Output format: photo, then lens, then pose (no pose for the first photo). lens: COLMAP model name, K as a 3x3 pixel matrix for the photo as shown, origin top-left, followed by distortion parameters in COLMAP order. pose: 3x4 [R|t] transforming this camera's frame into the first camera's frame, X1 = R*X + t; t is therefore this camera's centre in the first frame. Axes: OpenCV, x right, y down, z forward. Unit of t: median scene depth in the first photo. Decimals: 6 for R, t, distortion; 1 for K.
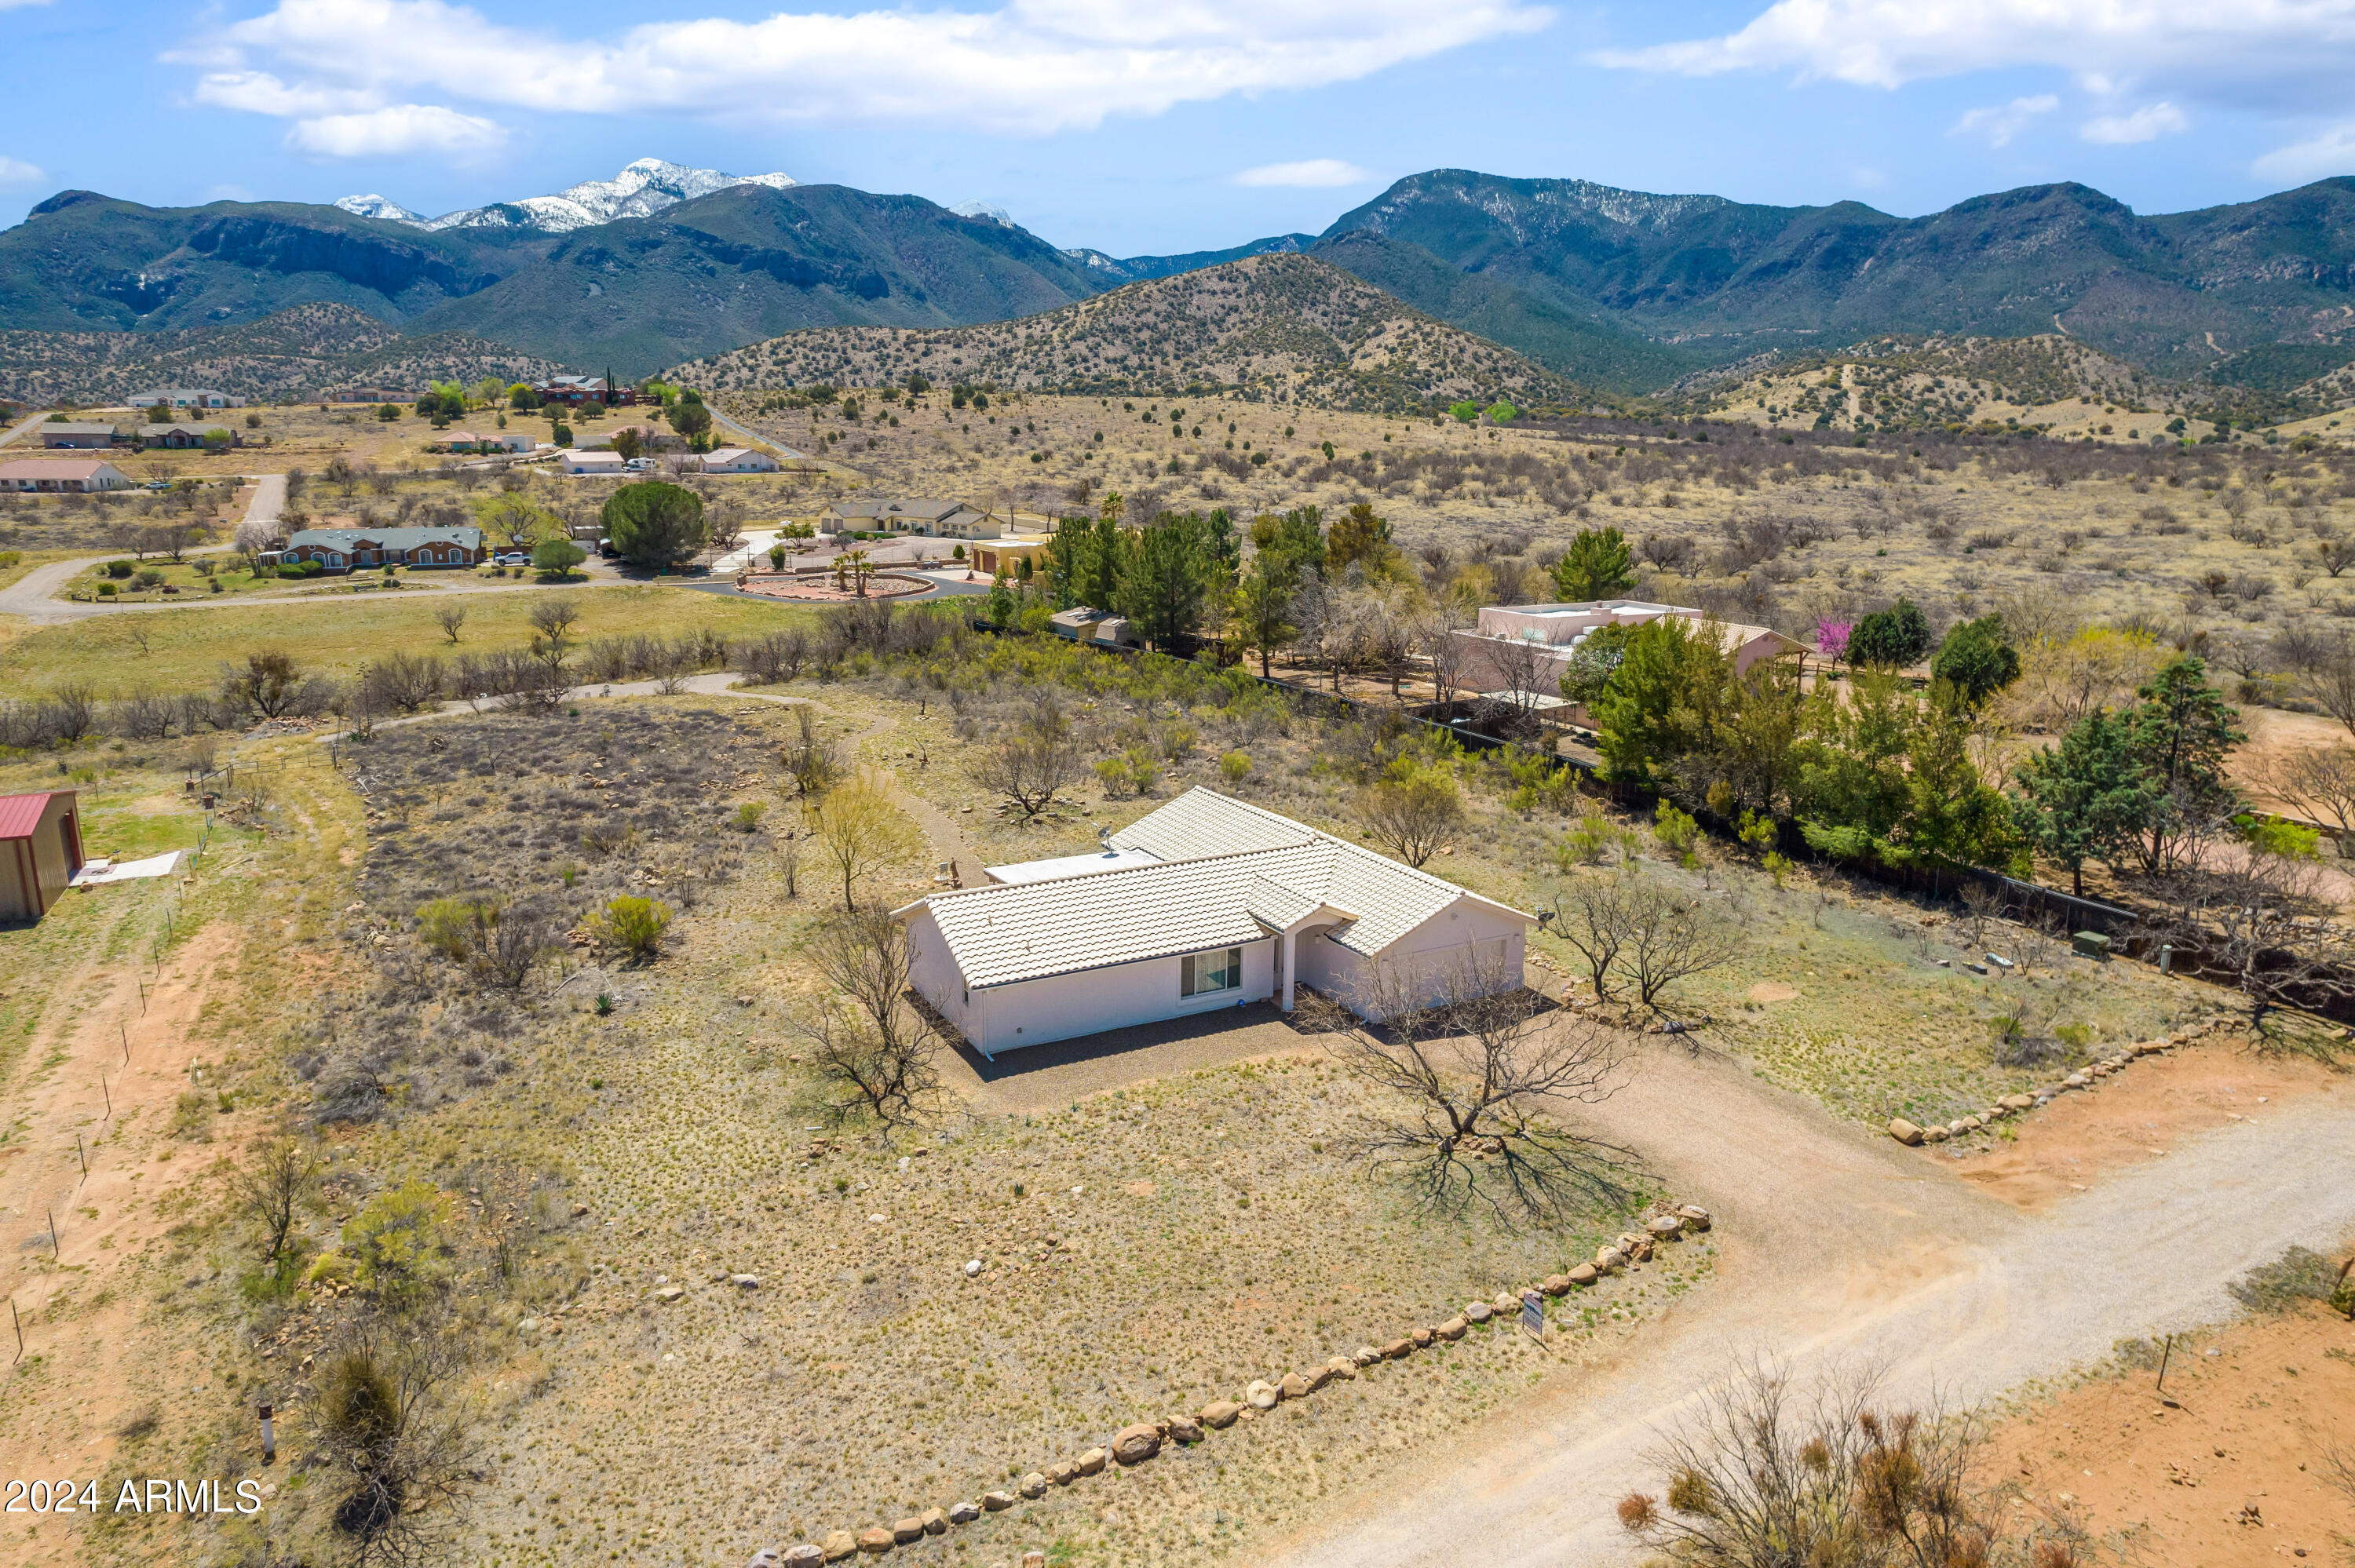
lens RADIAL K [[1507.7, 0, 1173.9], [0, 1507.7, 797.2], [0, 0, 1]] dist [-0.082535, 0.078647]
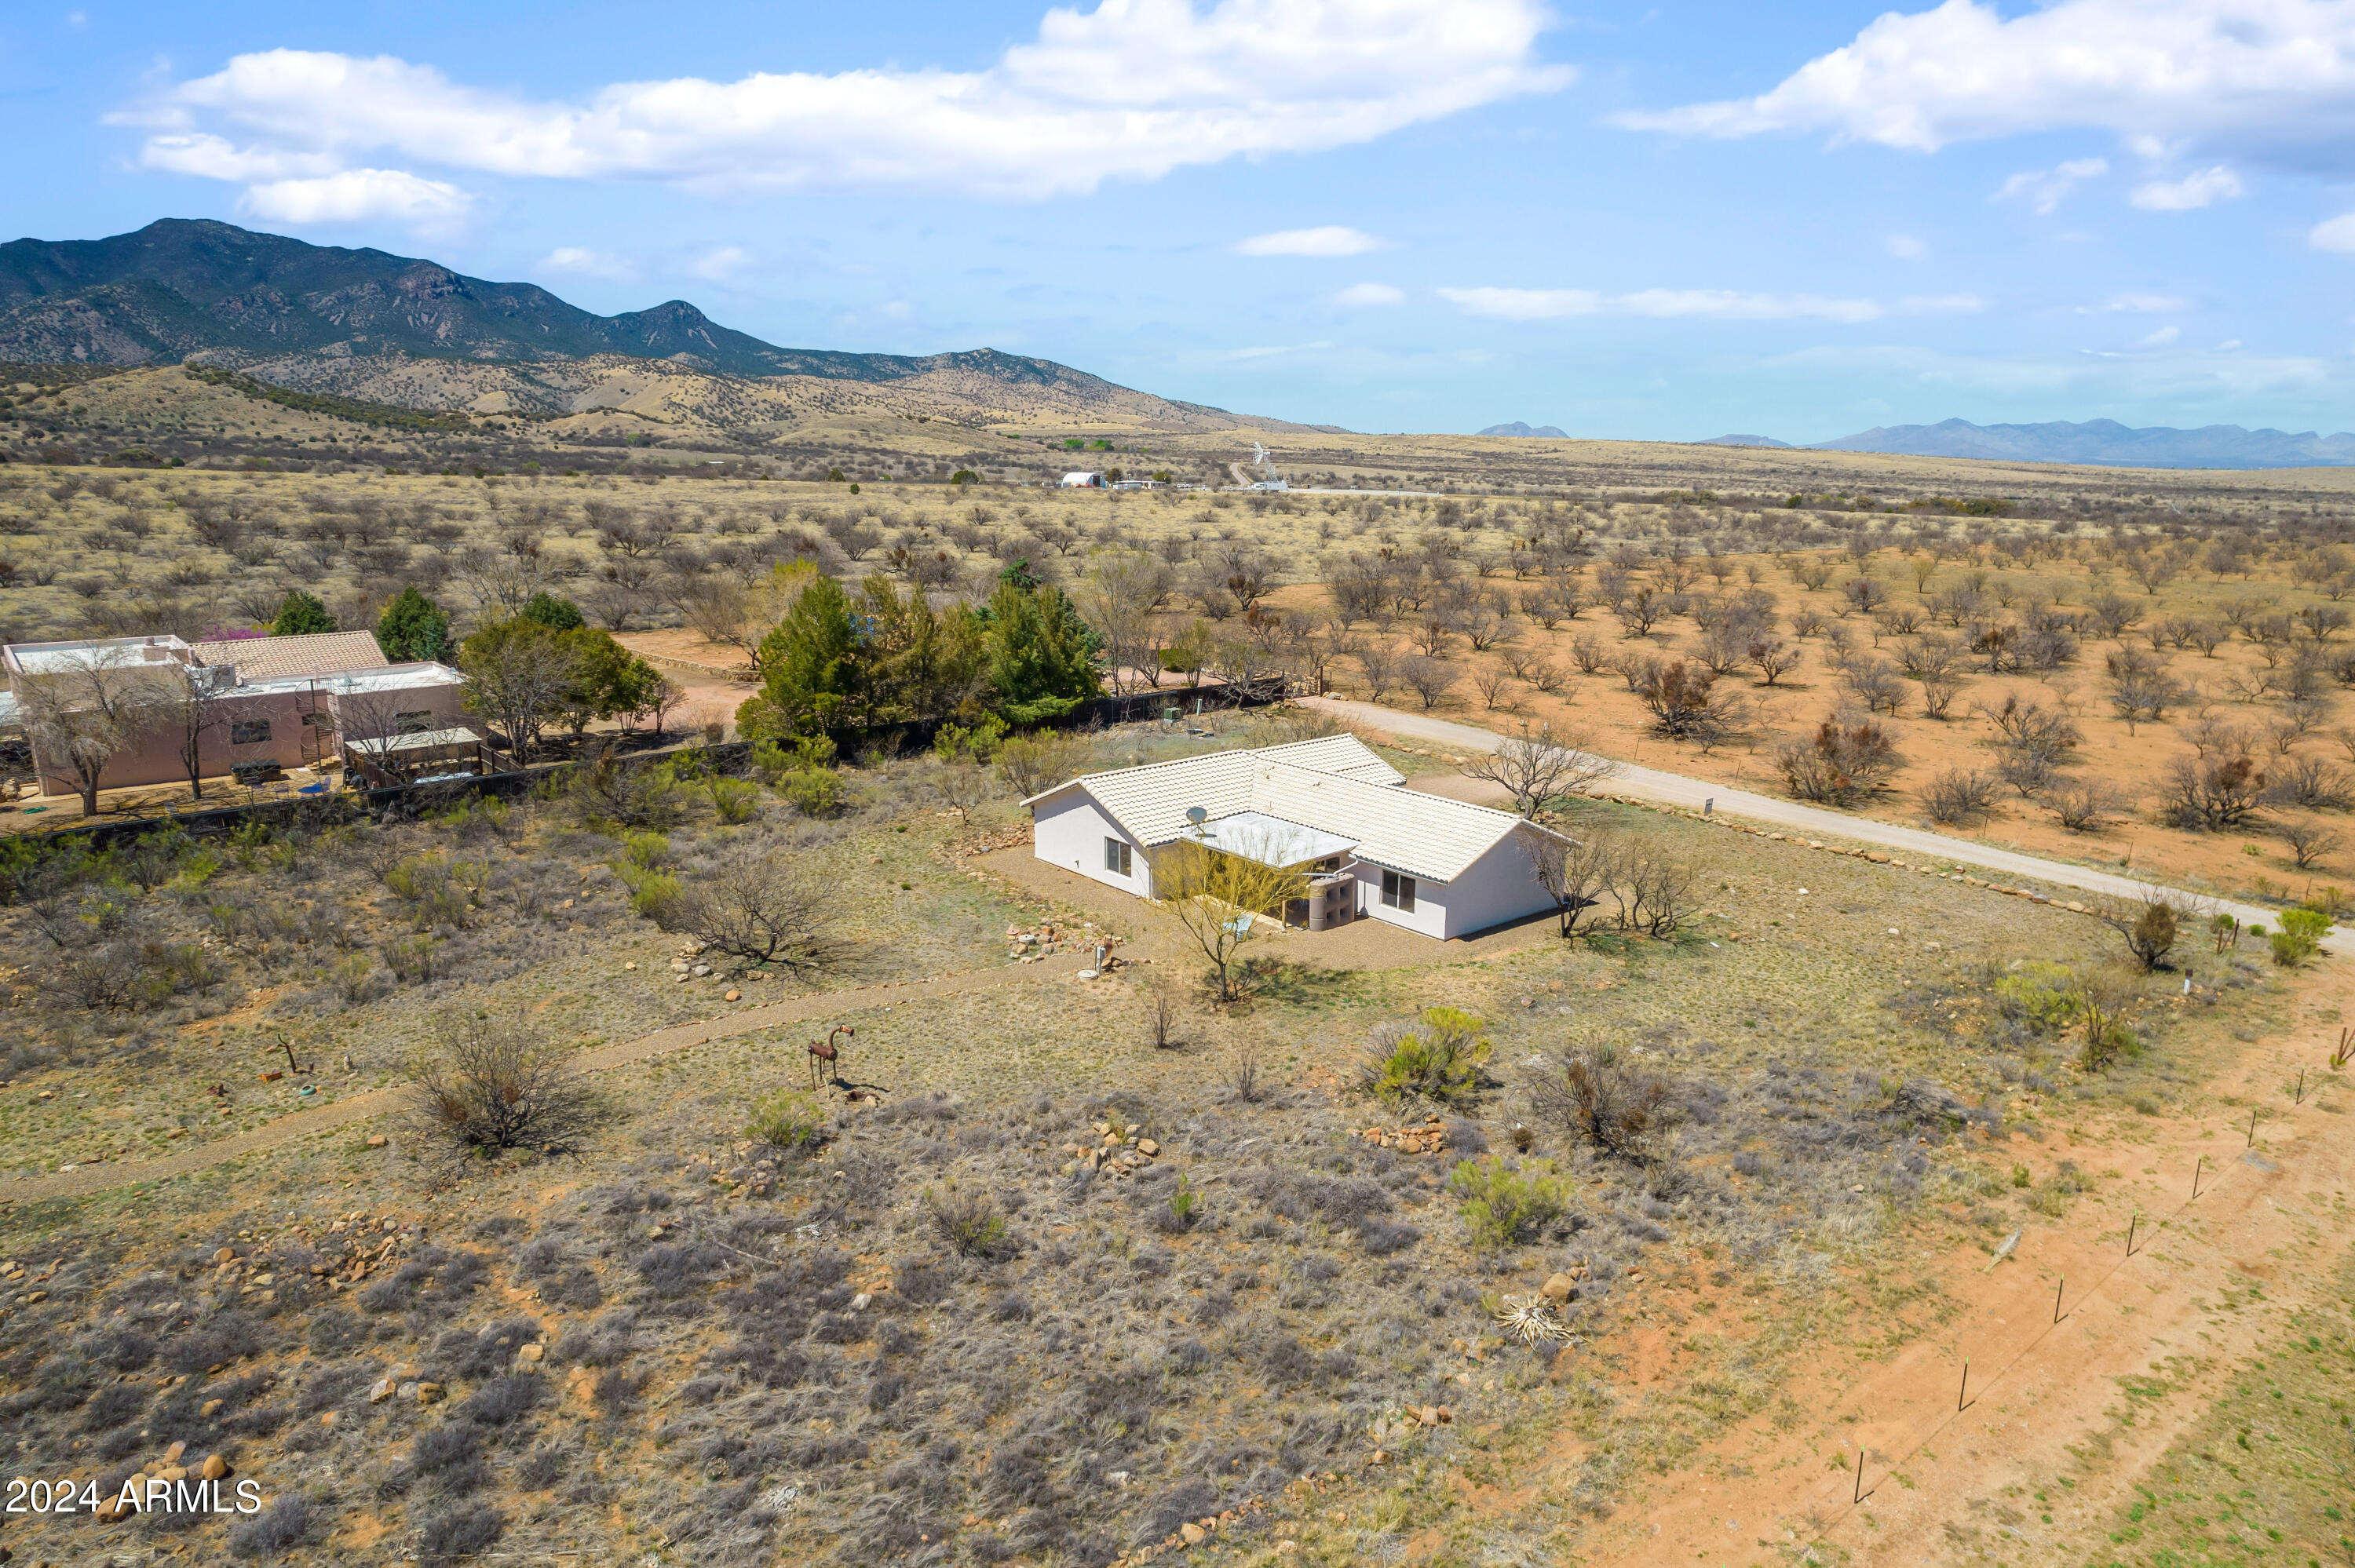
lens RADIAL K [[1519.9, 0, 1177.5], [0, 1519.9, 784.0], [0, 0, 1]] dist [-0.088372, 0.089207]
pose [[-0.195599, -0.222530, 0.955103, -0.134158], [0.221056, 0.938846, 0.264014, -0.035720], [-0.955445, 0.262772, -0.134446, 0.154241]]
